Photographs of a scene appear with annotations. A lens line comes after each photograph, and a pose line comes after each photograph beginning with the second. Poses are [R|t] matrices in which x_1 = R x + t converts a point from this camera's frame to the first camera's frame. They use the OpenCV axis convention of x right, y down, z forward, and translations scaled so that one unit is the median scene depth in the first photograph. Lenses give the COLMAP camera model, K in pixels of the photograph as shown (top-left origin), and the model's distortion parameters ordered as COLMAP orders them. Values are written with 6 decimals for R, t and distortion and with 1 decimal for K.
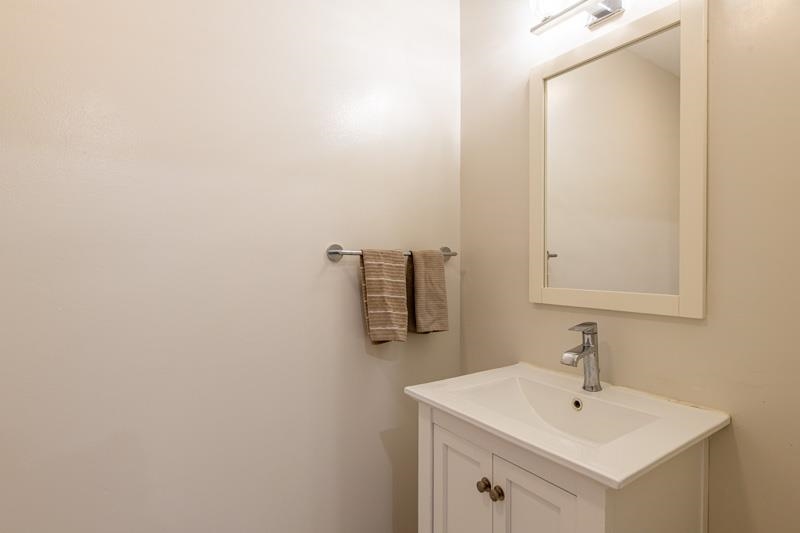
lens RADIAL K [[423.9, 0, 400.9], [0, 423.9, 267.7], [0, 0, 1]] dist [0.004410, -0.000837]
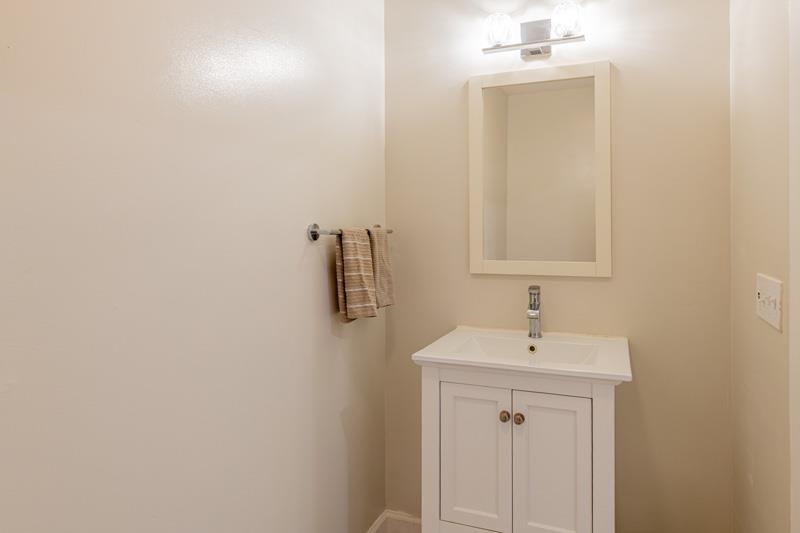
lens RADIAL K [[514.2, 0, 400.9], [0, 514.2, 230.9], [0, 0, 1]] dist [-0.001137, 0.000295]
pose [[0.852001, -0.003239, 0.523530, -0.651794], [0.012532, 0.999820, -0.014210, -0.020513], [-0.523390, 0.018668, 0.851889, -0.122534]]
